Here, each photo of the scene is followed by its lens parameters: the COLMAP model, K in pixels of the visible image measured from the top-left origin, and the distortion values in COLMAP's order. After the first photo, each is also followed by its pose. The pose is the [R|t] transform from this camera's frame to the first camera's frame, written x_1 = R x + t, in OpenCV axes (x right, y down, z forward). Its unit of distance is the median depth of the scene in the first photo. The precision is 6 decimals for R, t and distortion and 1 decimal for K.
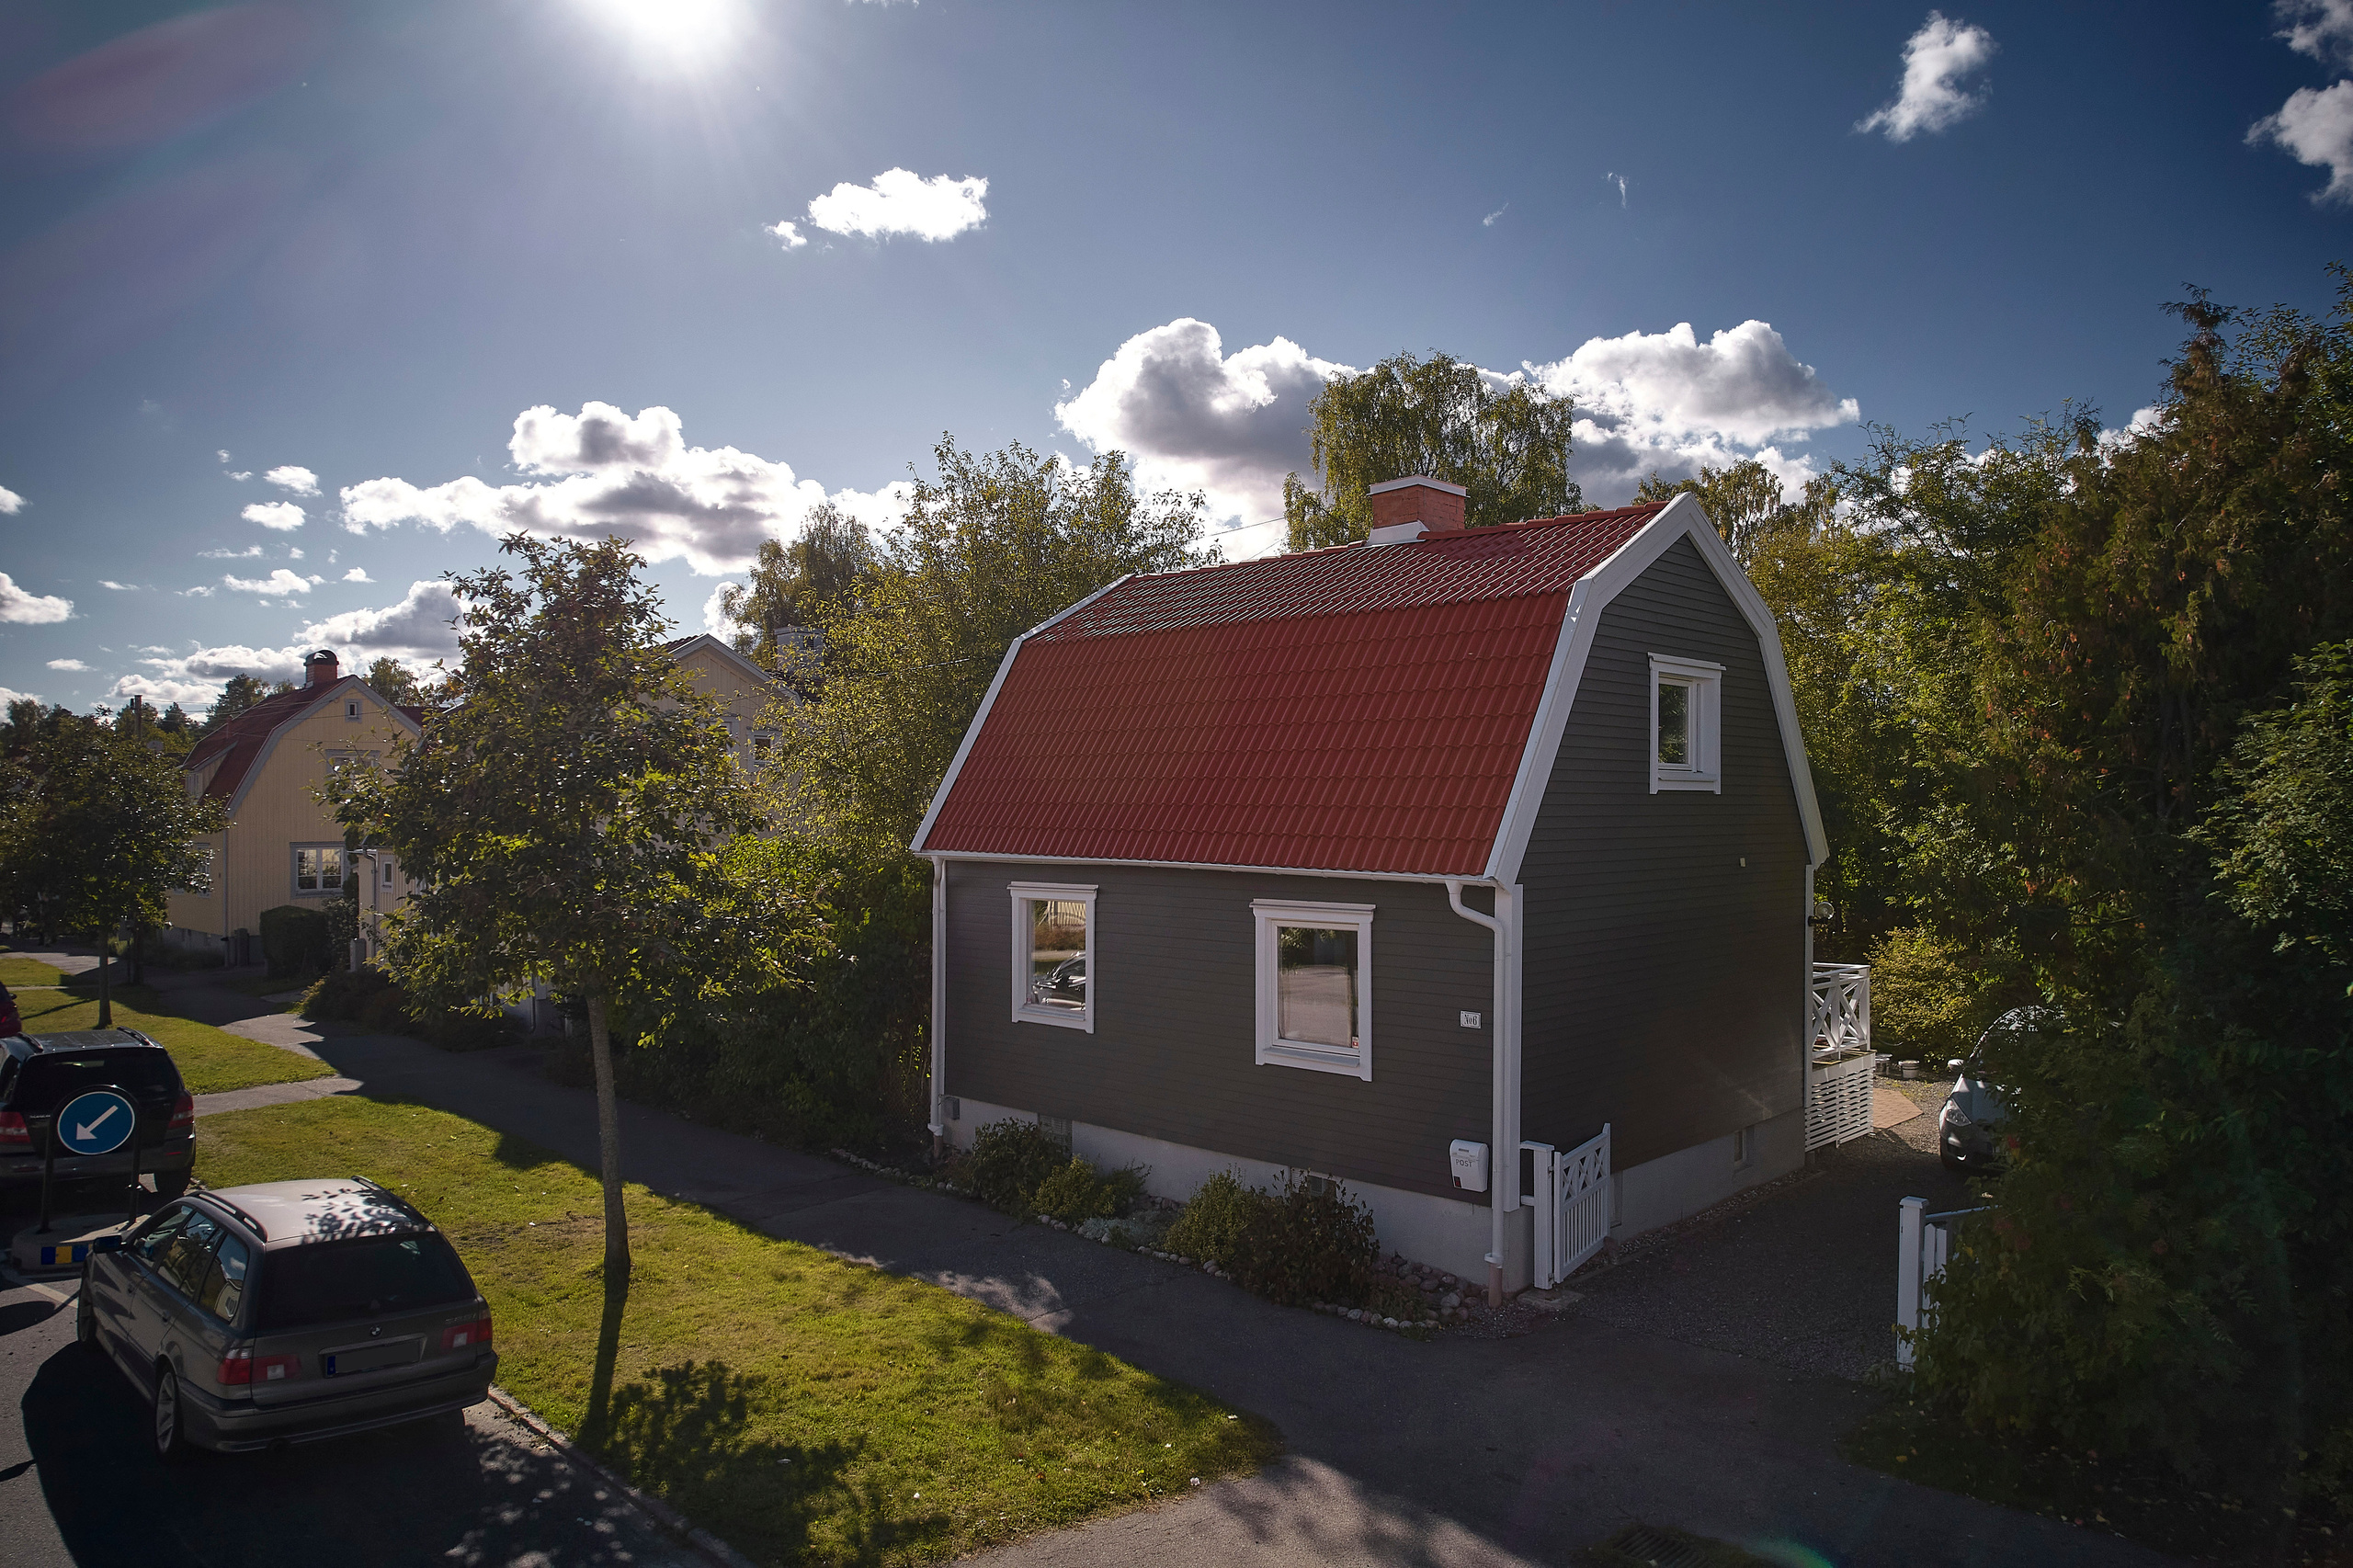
lens RADIAL K [[1420.6, 0, 1176.5], [0, 1420.6, 784.0], [0, 0, 1]] dist [-0.034953, 0.000461]
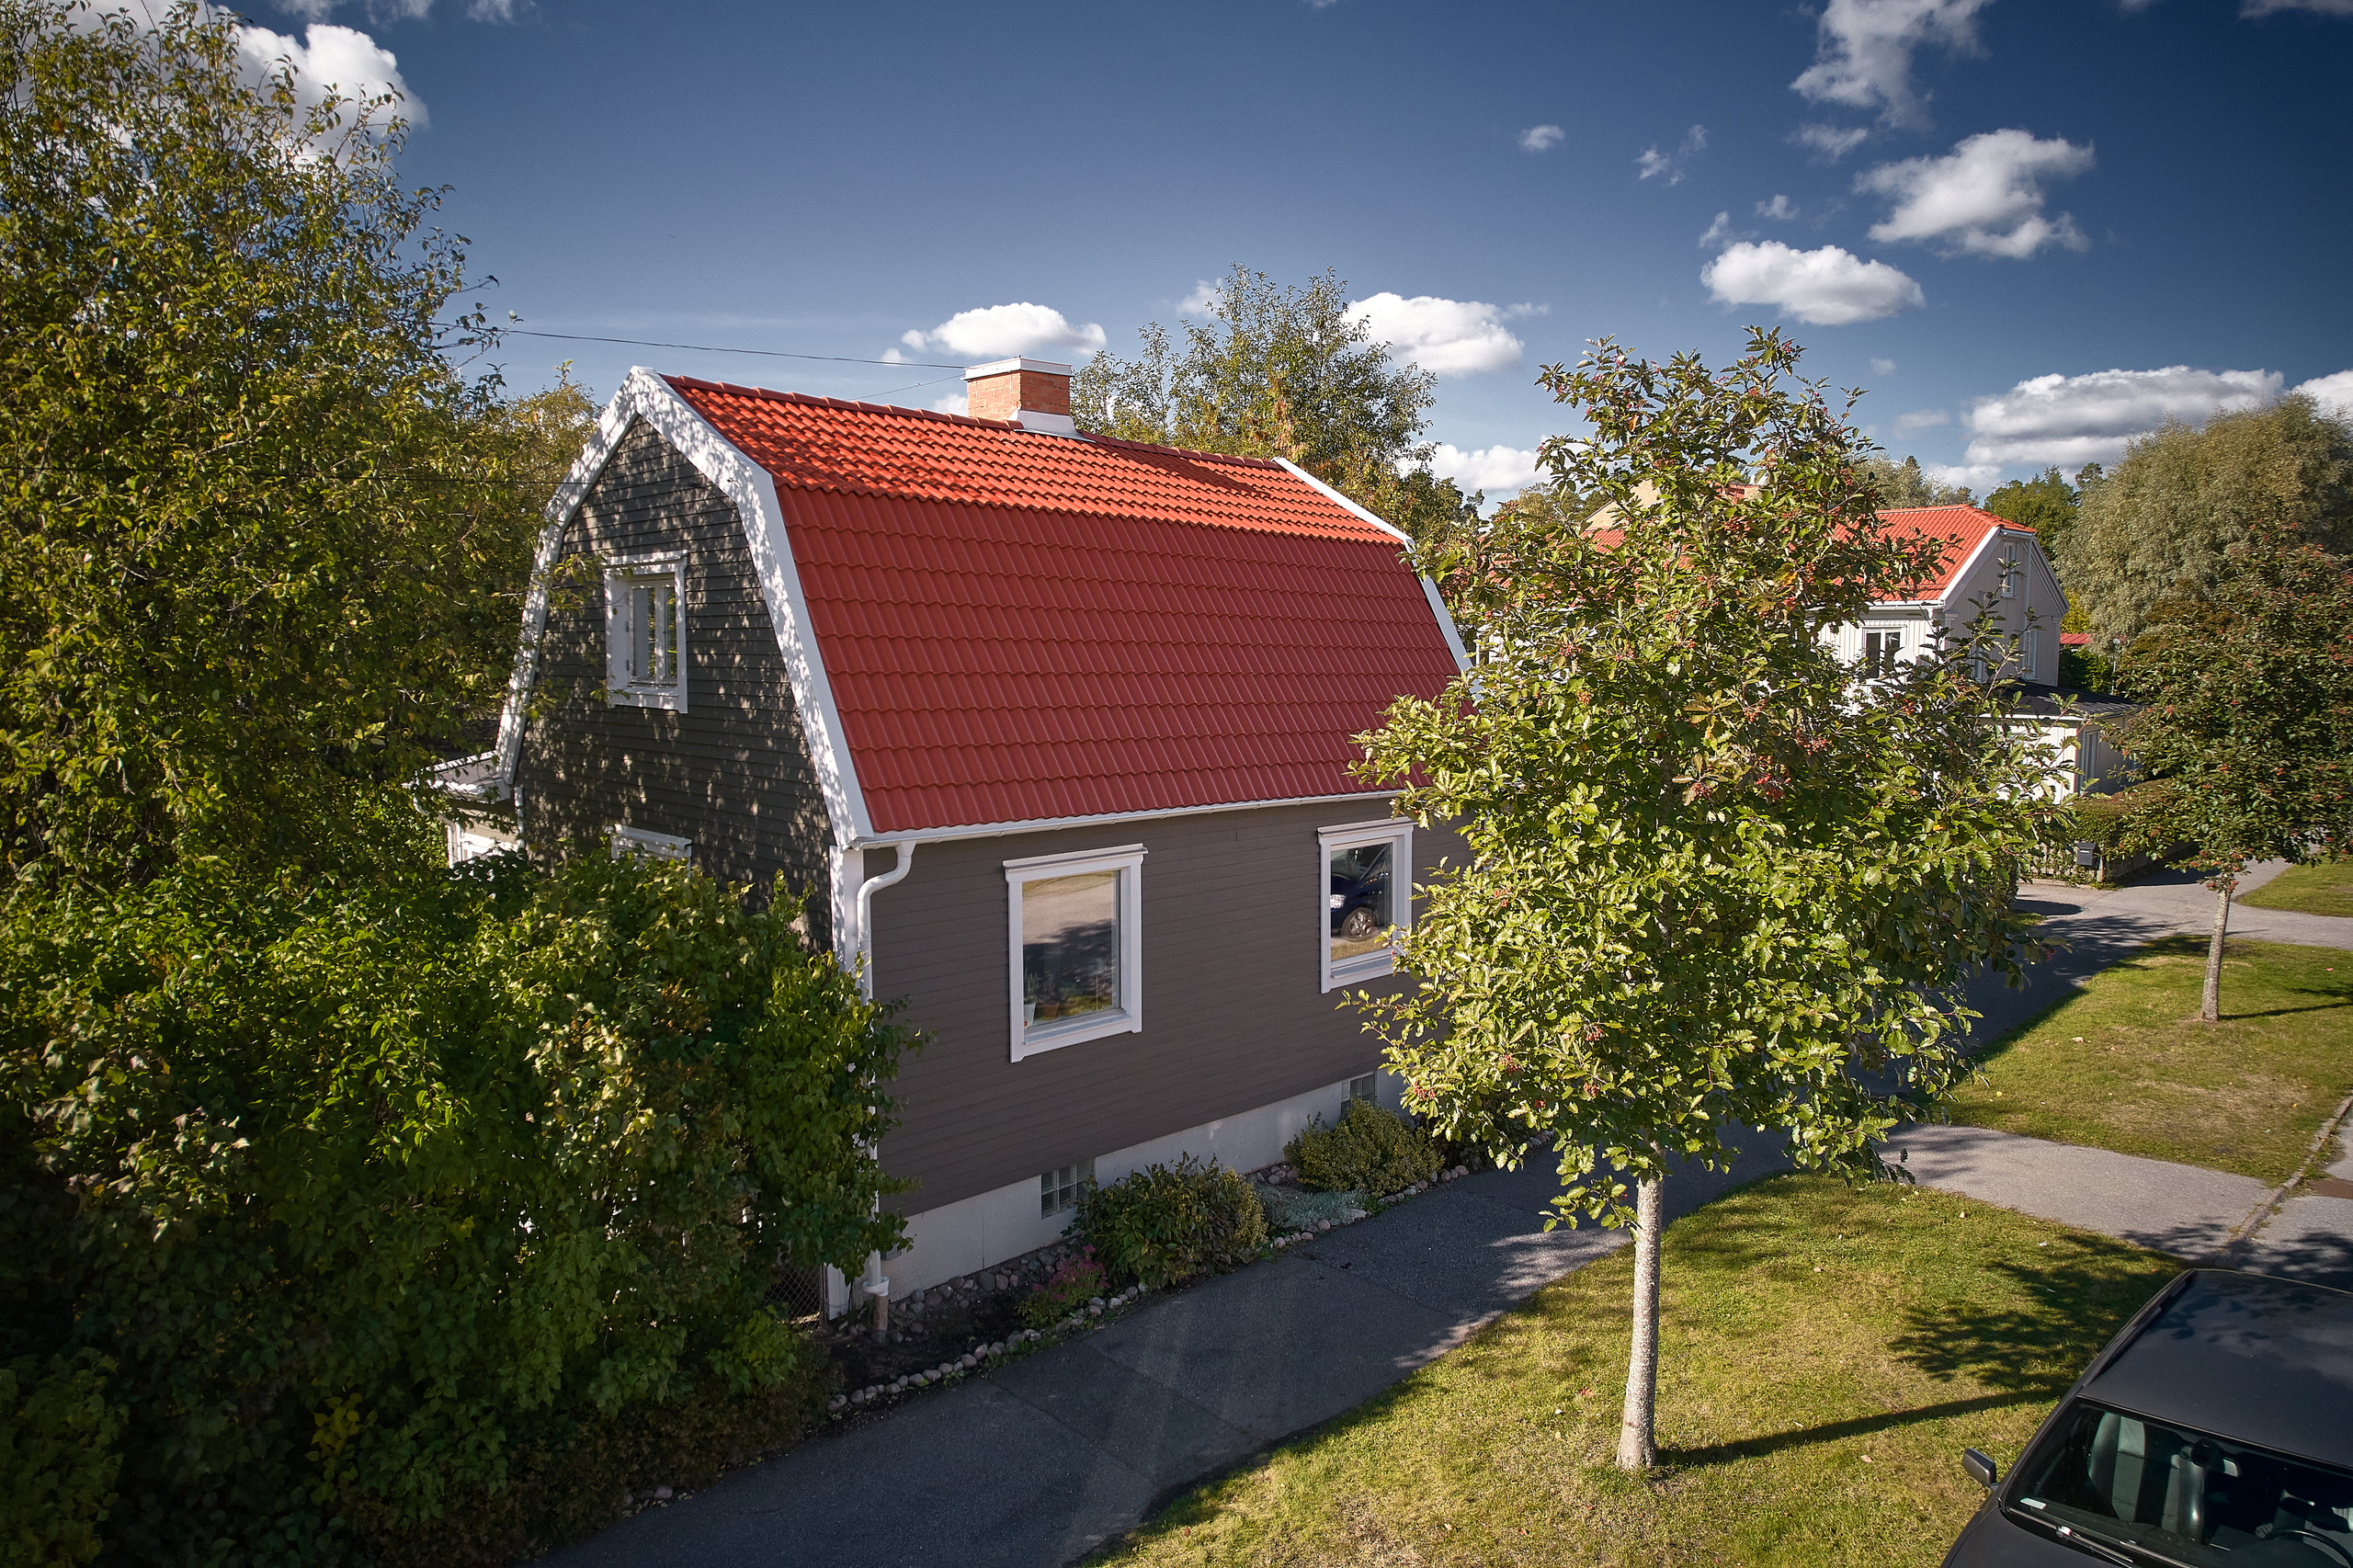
lens RADIAL K [[1420.6, 0, 1176.5], [0, 1420.6, 784.0], [0, 0, 1]] dist [-0.034953, 0.000461]
pose [[0.086240, -0.078998, 0.993137, -0.944504], [-0.001029, 0.996844, 0.079382, -0.029900], [-0.996274, -0.007867, 0.085886, 1.039783]]
